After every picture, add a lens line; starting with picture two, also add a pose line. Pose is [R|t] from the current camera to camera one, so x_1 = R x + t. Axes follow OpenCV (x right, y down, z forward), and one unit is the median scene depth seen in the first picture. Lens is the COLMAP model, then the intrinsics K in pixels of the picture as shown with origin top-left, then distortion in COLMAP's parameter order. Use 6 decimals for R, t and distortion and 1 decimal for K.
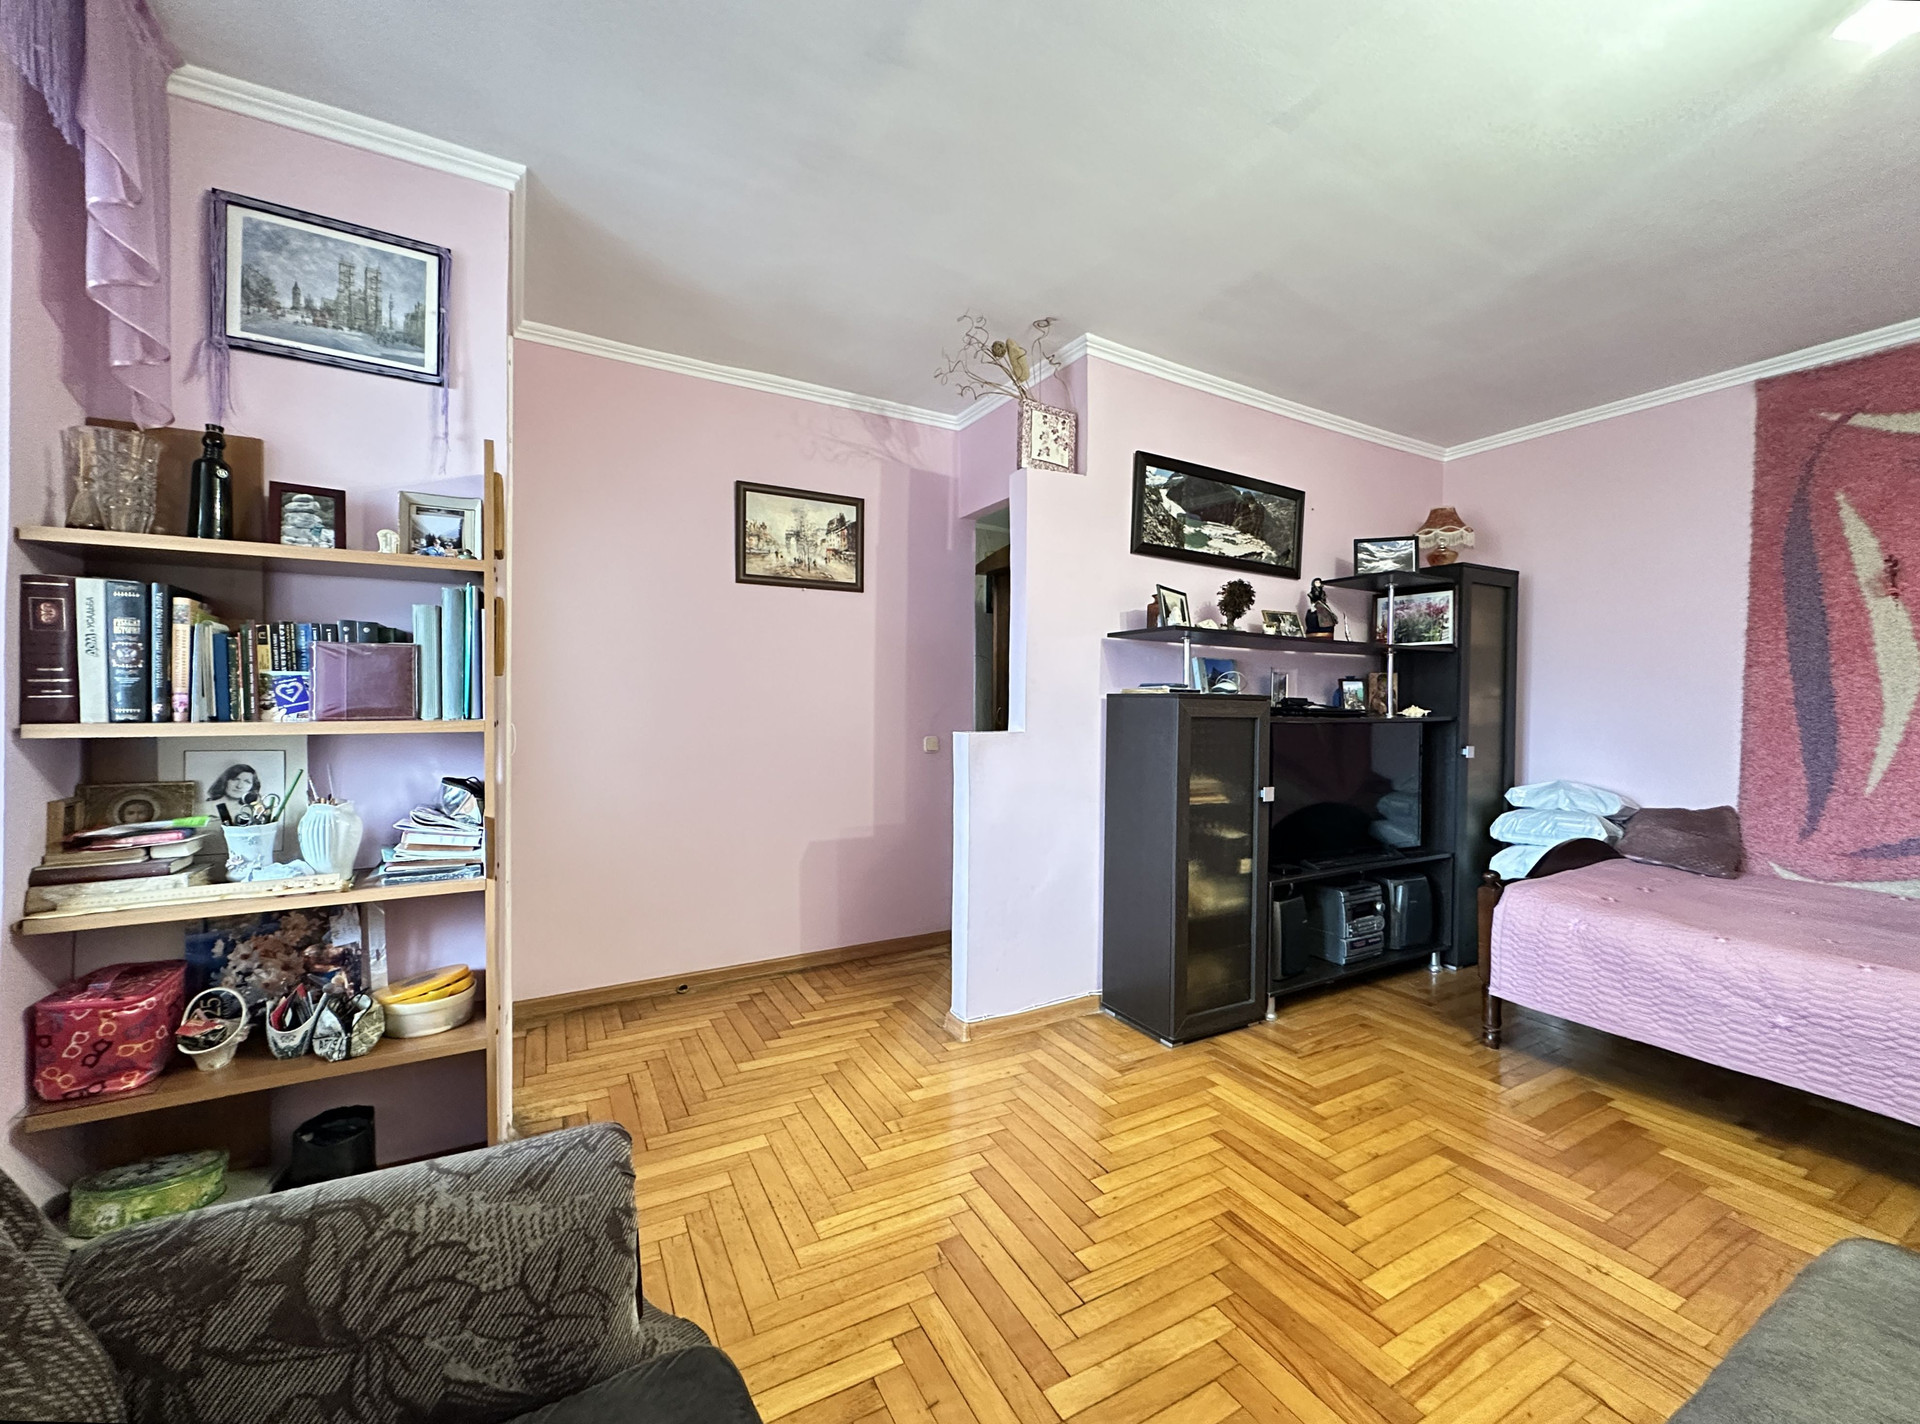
lens RADIAL K [[780.4, 0, 960.0], [0, 780.4, 712.0], [0, 0, 1]] dist [0.000525, -0.000099]
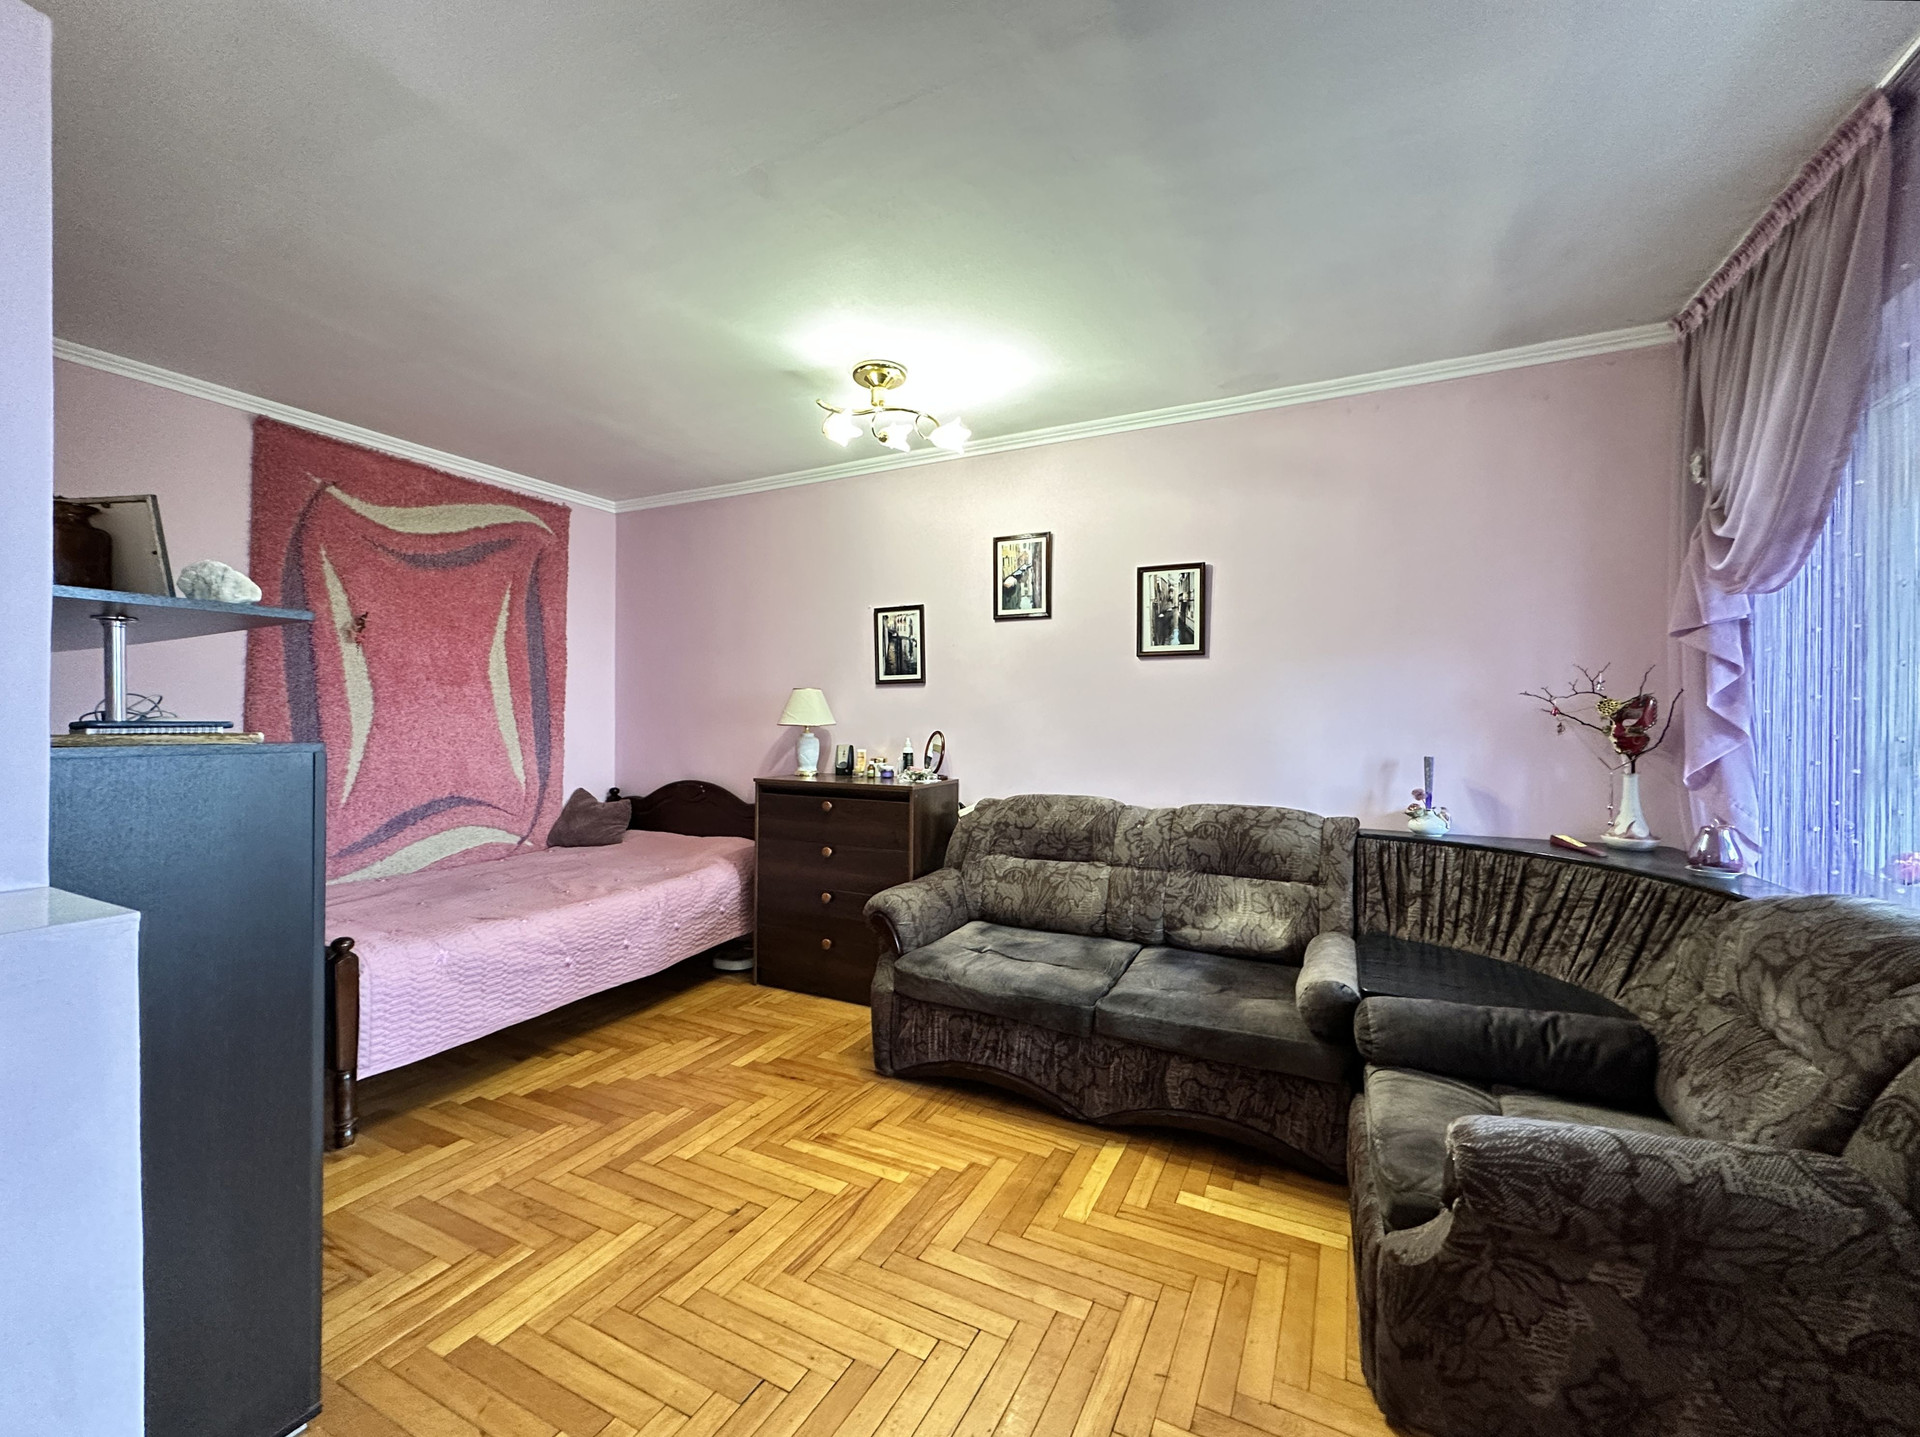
lens RADIAL K [[766.2, 0, 970.8], [0, 766.2, 719.2], [0, 0, 1]] dist [-0.001354, -0.000050]
pose [[-0.565325, -0.012557, 0.824772, -0.416565], [-0.000005, 0.999884, 0.015220, -0.050517], [-0.824868, 0.008601, -0.565260, 0.980220]]
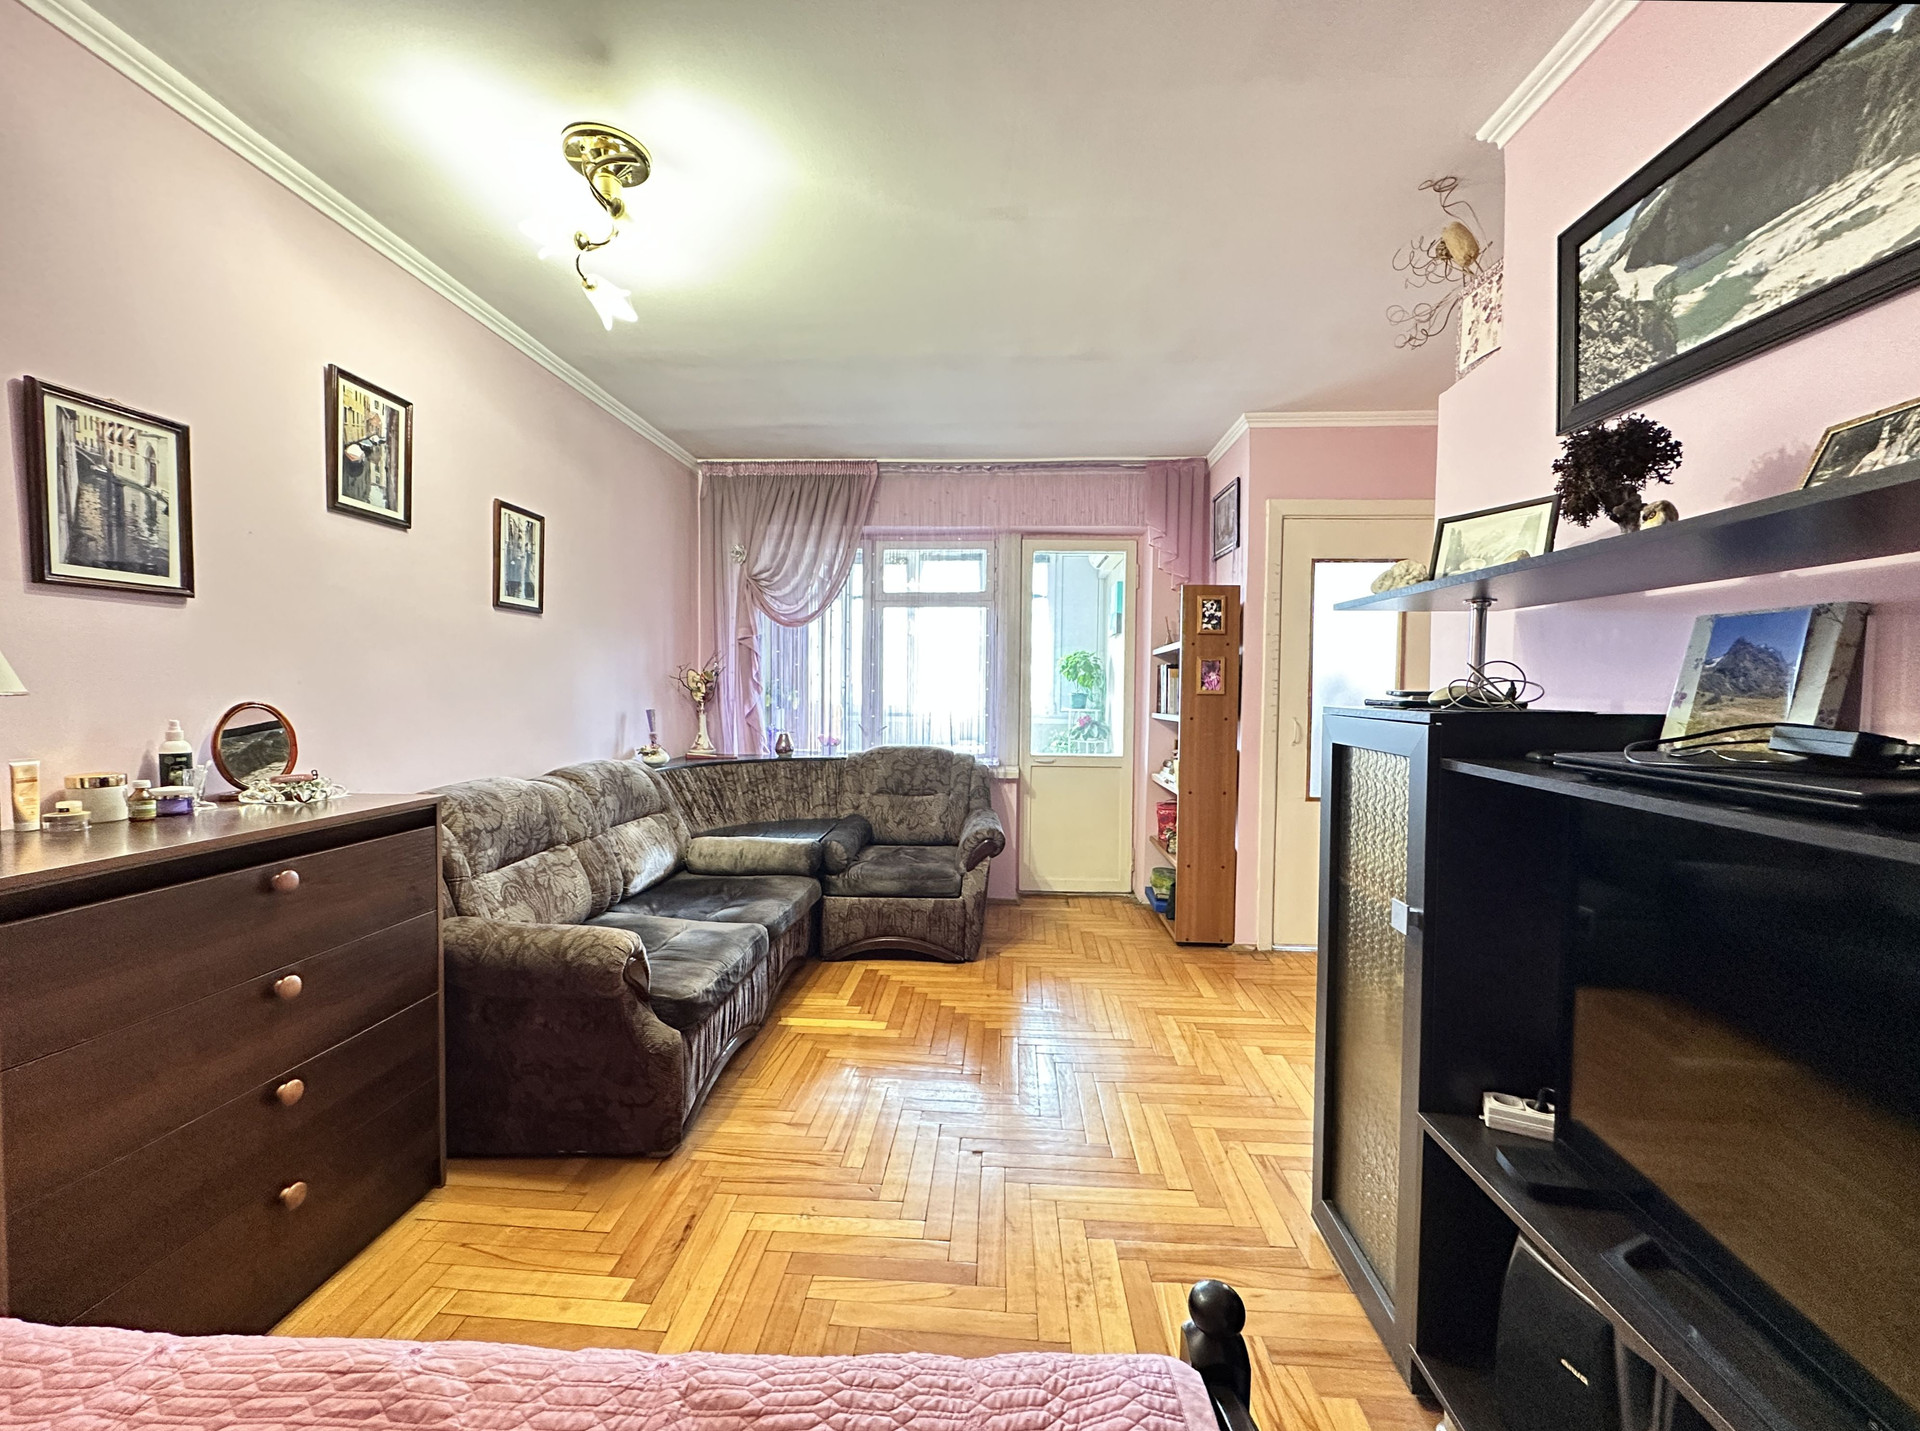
lens RADIAL K [[776.3, 0, 936.4], [0, 776.3, 718.2], [0, 0, 1]] dist [-0.000291, -0.000015]
pose [[-0.567735, 0.018323, -0.823007, 1.071234], [-0.021978, 0.999059, 0.037404, -0.032306], [0.822918, 0.039323, -0.566798, 1.160681]]
